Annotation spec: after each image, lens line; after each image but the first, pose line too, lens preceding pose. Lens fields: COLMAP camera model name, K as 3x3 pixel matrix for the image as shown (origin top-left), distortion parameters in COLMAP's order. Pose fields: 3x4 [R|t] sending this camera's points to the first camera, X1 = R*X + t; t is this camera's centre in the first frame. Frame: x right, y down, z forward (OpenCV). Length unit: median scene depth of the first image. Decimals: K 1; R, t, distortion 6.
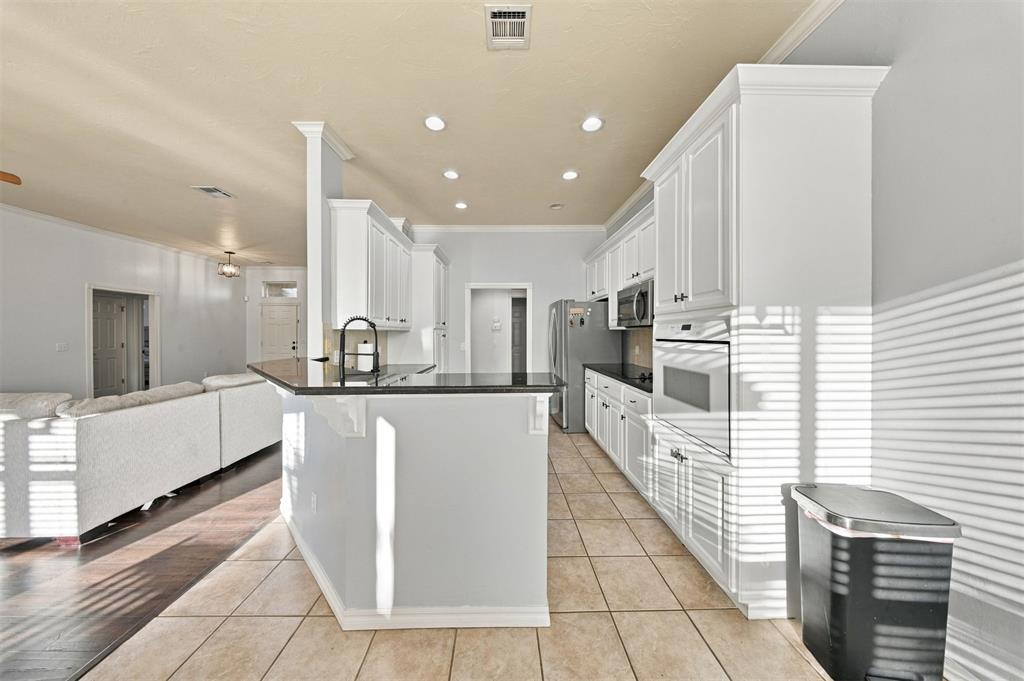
lens RADIAL K [[303.7, 0, 505.6], [0, 303.7, 336.3], [0, 0, 1]] dist [-0.001873, -0.000225]
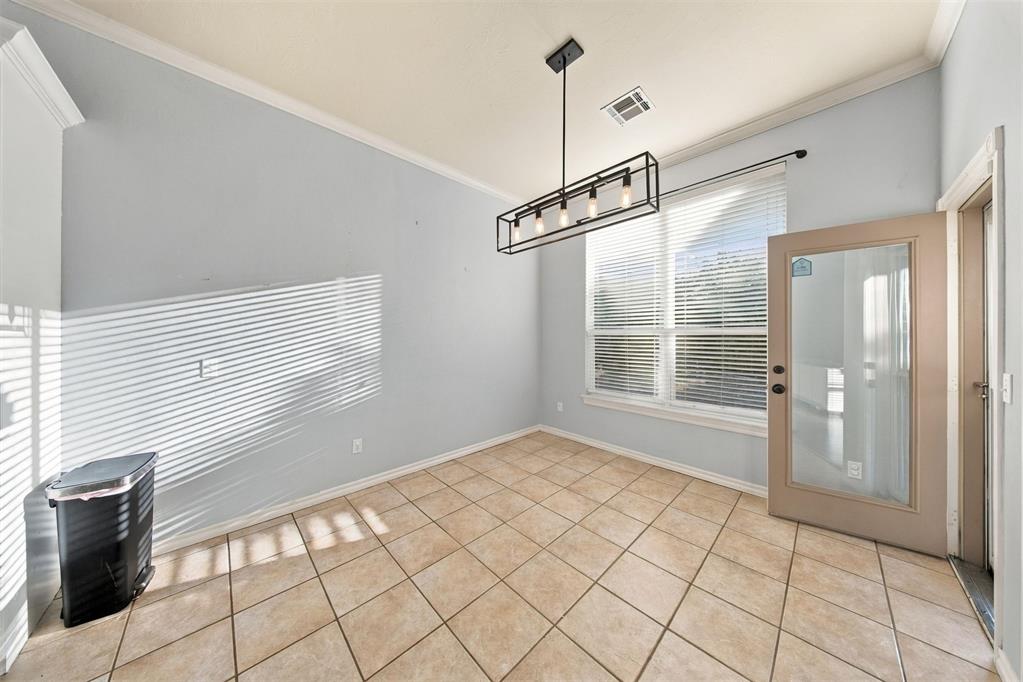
lens RADIAL K [[309.7, 0, 508.2], [0, 309.7, 338.9], [0, 0, 1]] dist [0.004329, -0.000219]
pose [[-0.688816, -0.006623, 0.724906, -0.299971], [-0.000206, 0.999960, 0.008940, -0.003477], [-0.724936, 0.006009, -0.688790, 0.219545]]
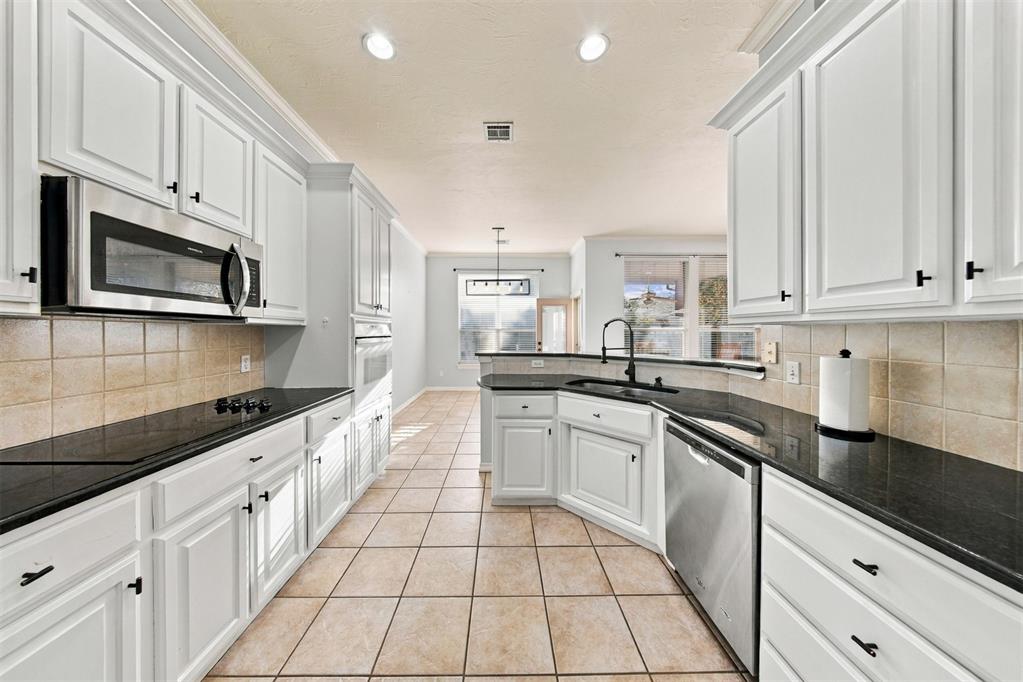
lens RADIAL K [[303.4, 0, 505.1], [0, 303.4, 336.8], [0, 0, 1]] dist [-0.001873, -0.000225]
pose [[-0.999960, -0.002389, 0.008662, -0.017374], [-0.002227, 0.999822, 0.018710, -0.009175], [-0.008705, 0.018690, -0.999787, 1.265524]]
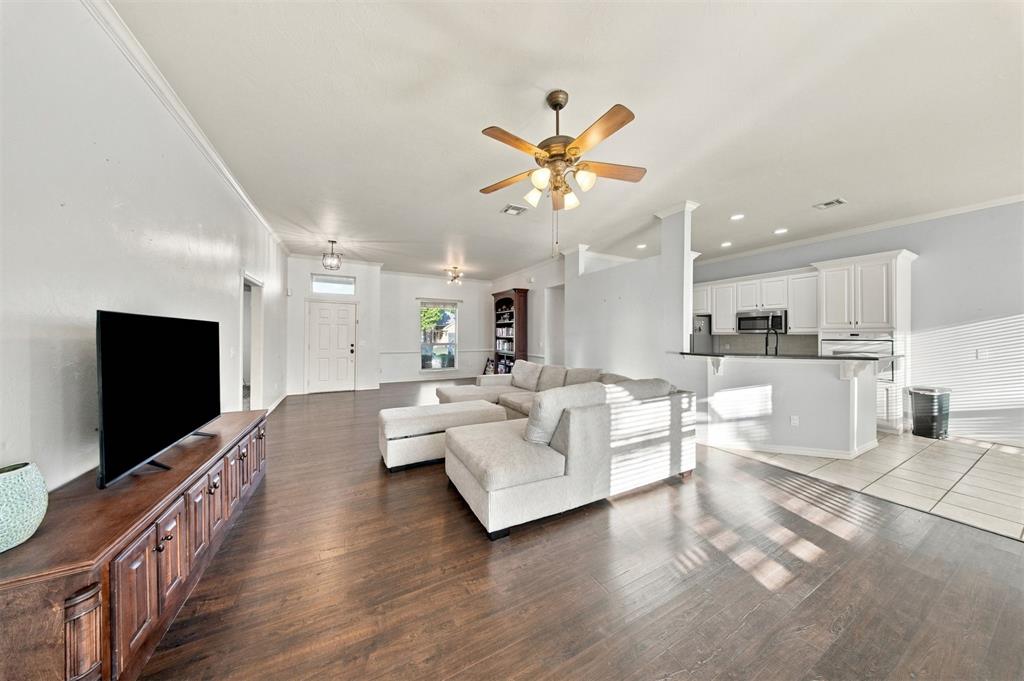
lens RADIAL K [[303.7, 0, 505.6], [0, 303.7, 336.3], [0, 0, 1]] dist [-0.001873, -0.000225]
pose [[0.898914, 0.000934, 0.438124, -1.467974], [-0.000905, 1.000000, -0.000276, -0.012992], [-0.438124, -0.000148, 0.898915, 0.014037]]
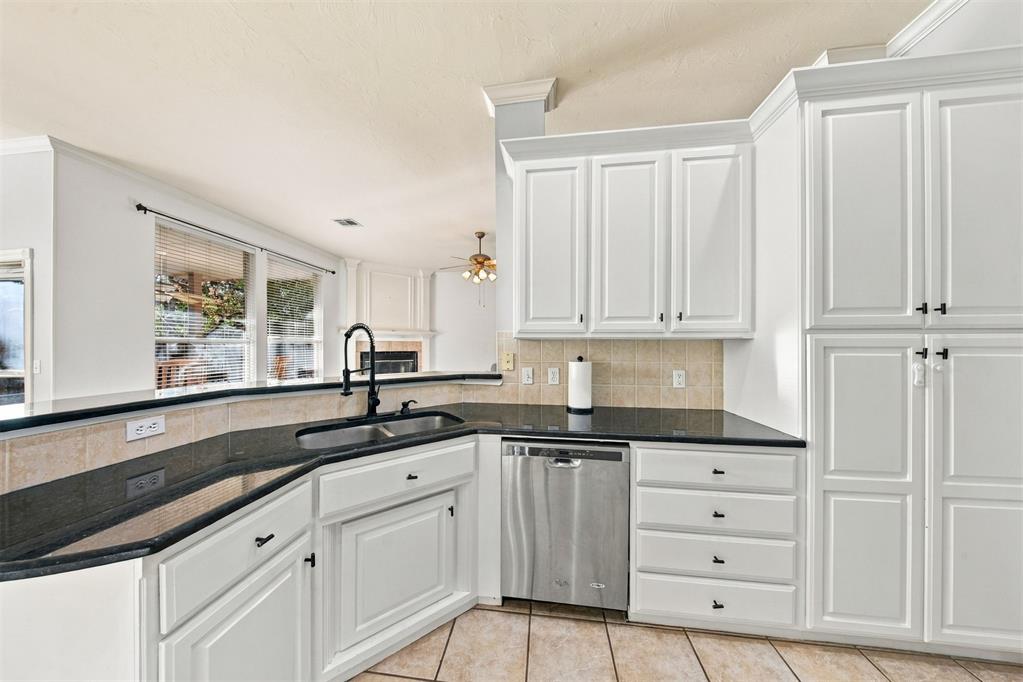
lens RADIAL K [[309.7, 0, 508.2], [0, 309.7, 338.9], [0, 0, 1]] dist [0.004329, -0.000219]
pose [[-0.145457, -0.022476, -0.989109, 0.169106], [-0.007392, 0.999739, -0.021631, -0.007952], [0.989337, 0.004165, -0.145585, 0.856426]]
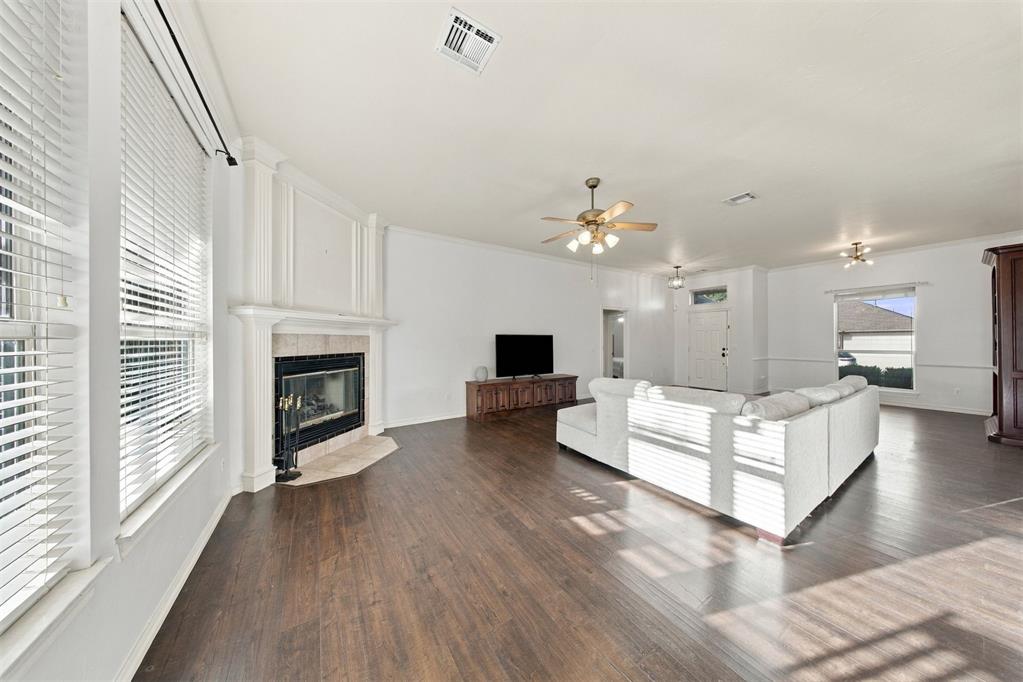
lens RADIAL K [[303.4, 0, 505.1], [0, 303.4, 336.8], [0, 0, 1]] dist [-0.001873, -0.000225]
pose [[0.513604, -0.015399, -0.857889, -0.496751], [0.000523, 0.999844, -0.017635, -0.004816], [0.858027, 0.008609, 0.513533, -0.174393]]
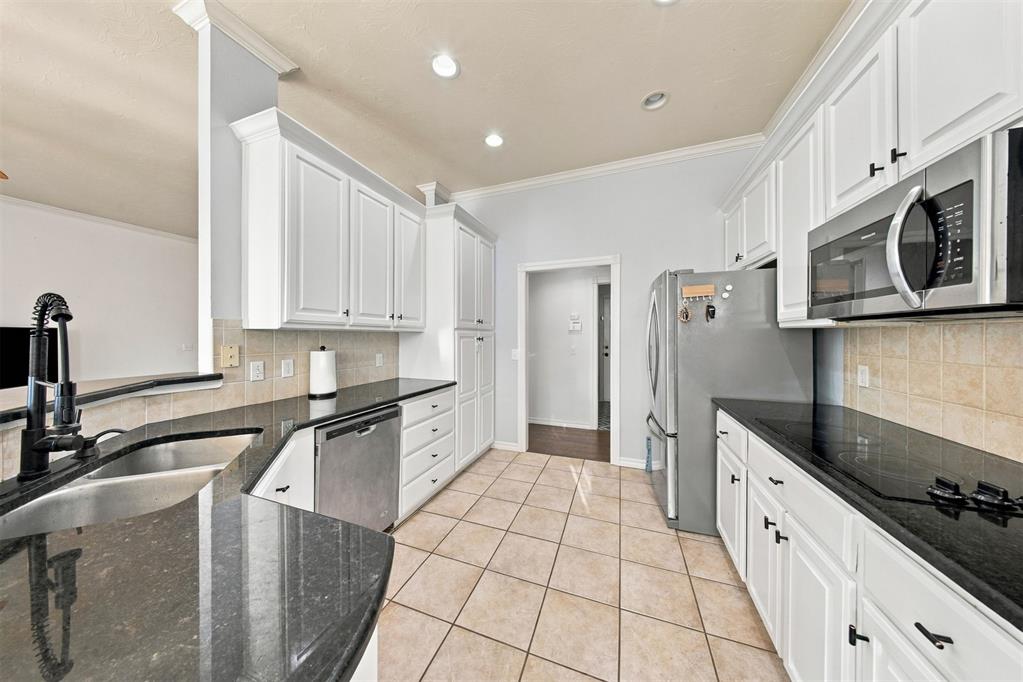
lens RADIAL K [[303.4, 0, 505.1], [0, 303.4, 336.8], [0, 0, 1]] dist [-0.001873, -0.000225]
pose [[0.927174, 0.000564, -0.374630, 0.145861], [-0.002038, 0.999992, -0.003536, -0.006412], [0.374625, 0.004042, 0.927168, 0.478202]]
